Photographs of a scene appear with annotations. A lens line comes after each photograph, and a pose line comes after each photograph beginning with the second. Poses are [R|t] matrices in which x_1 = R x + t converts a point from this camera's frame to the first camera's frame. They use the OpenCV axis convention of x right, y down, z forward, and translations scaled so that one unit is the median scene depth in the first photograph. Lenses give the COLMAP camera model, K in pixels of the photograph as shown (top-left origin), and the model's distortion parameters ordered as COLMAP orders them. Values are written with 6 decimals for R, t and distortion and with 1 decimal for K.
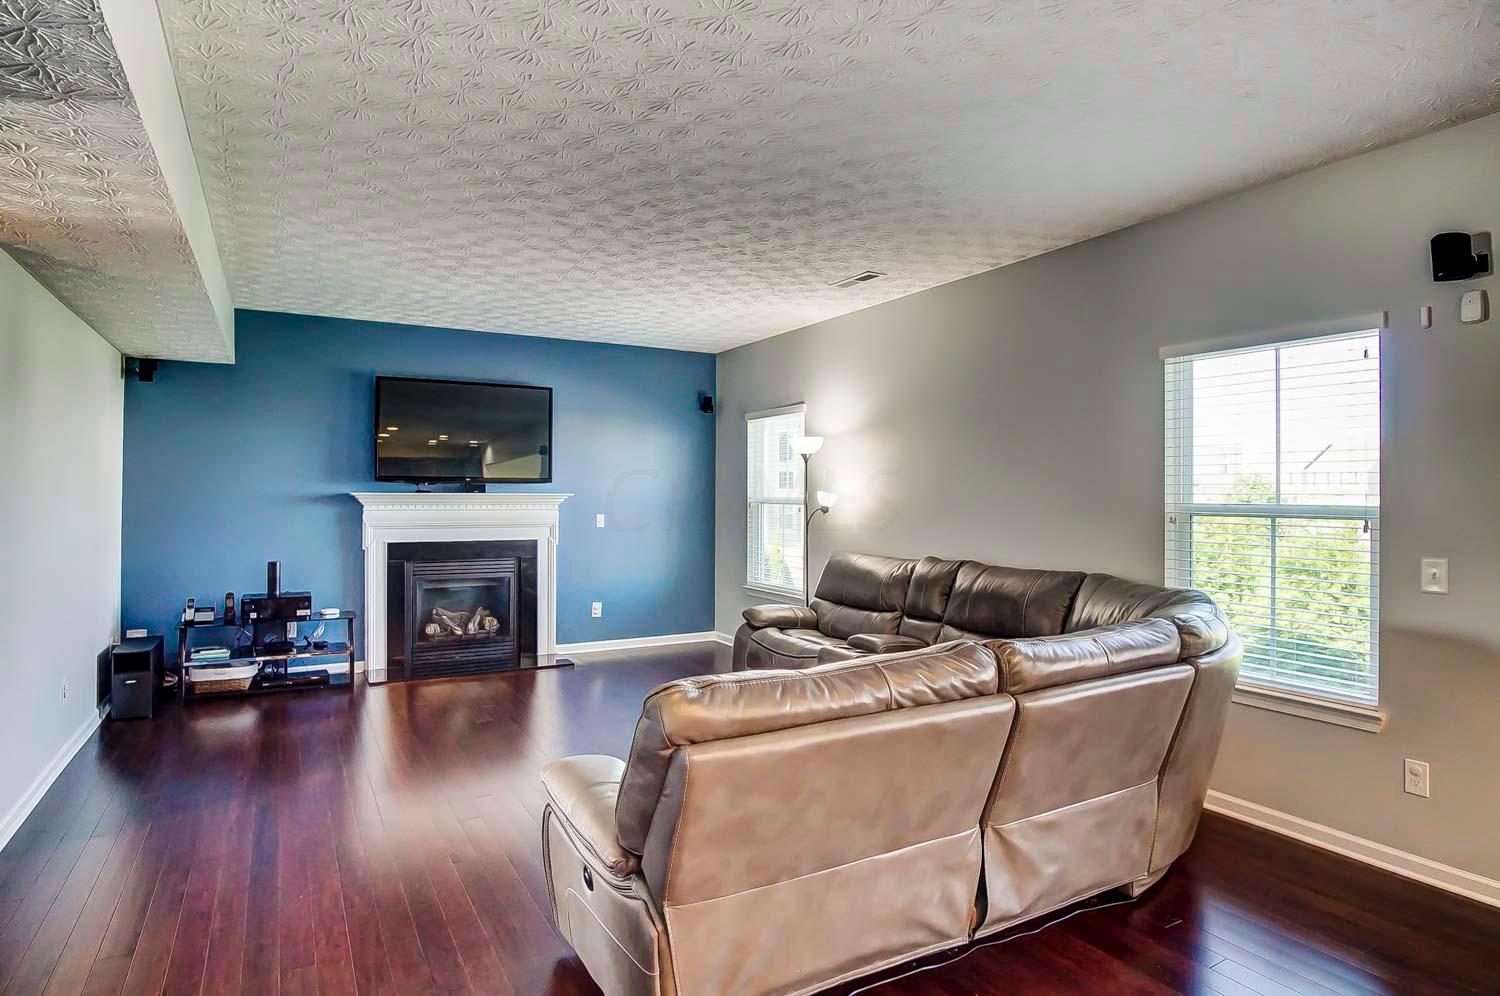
lens RADIAL K [[829.3, 0, 746.5], [0, 829.3, 497.1], [0, 0, 1]] dist [-0.019177, -0.000373]
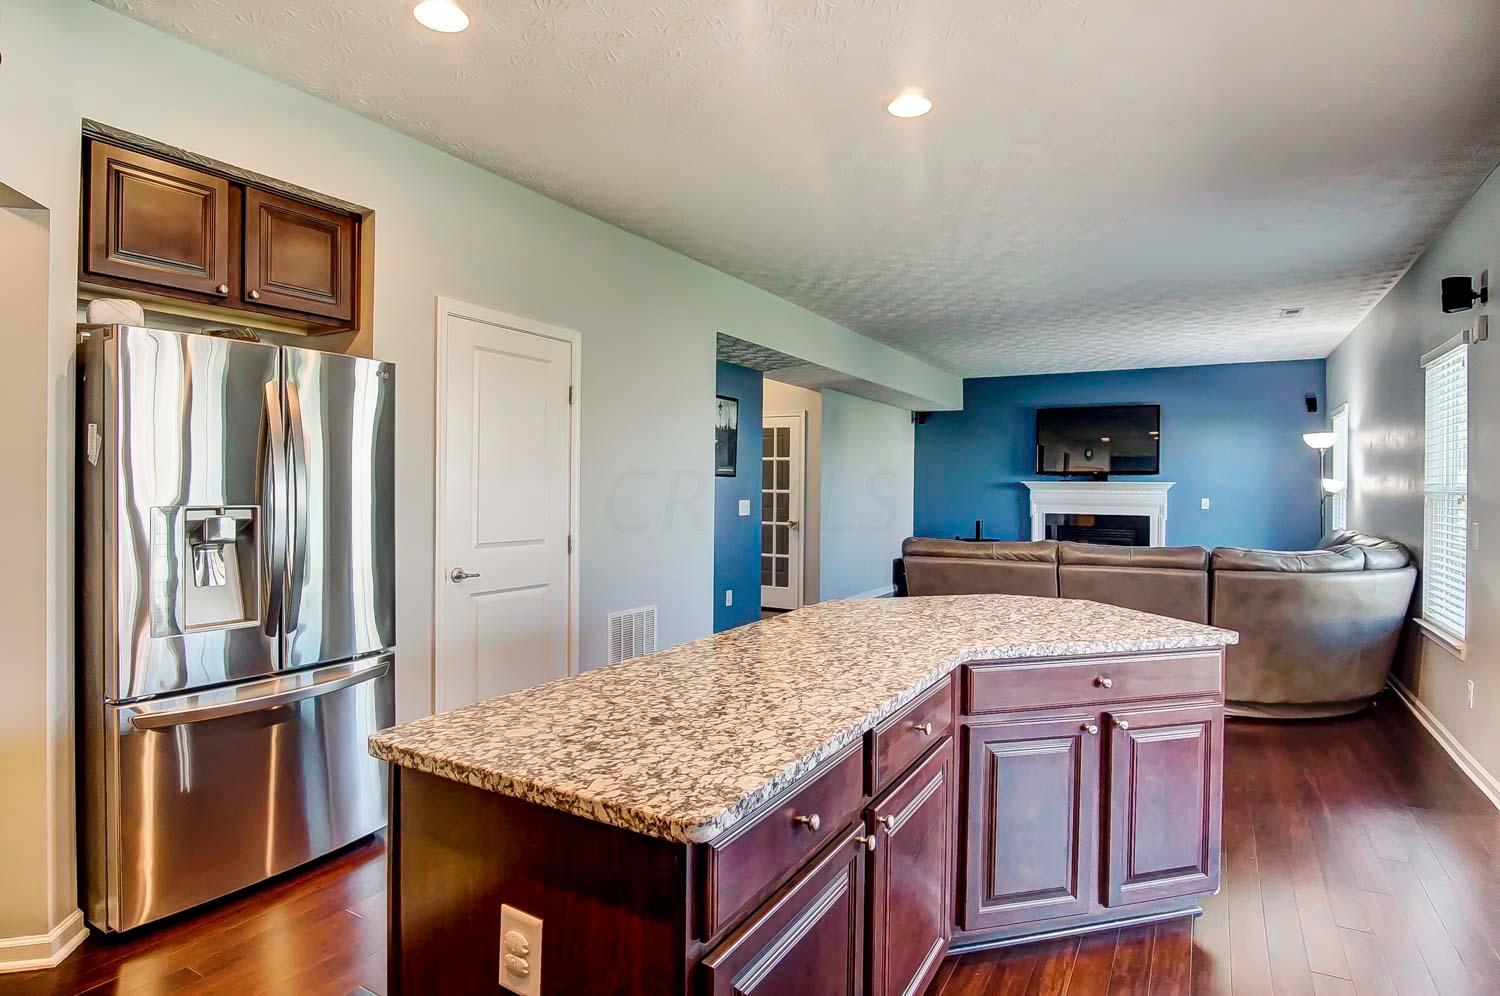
lens RADIAL K [[829.3, 0, 749.7], [0, 829.3, 495.6], [0, 0, 1]] dist [-0.019177, -0.000373]
pose [[0.516338, 0.009810, -0.856329, 0.650300], [-0.009710, 0.999937, 0.005600, 0.018497], [0.856330, 0.005423, 0.516401, -0.313786]]
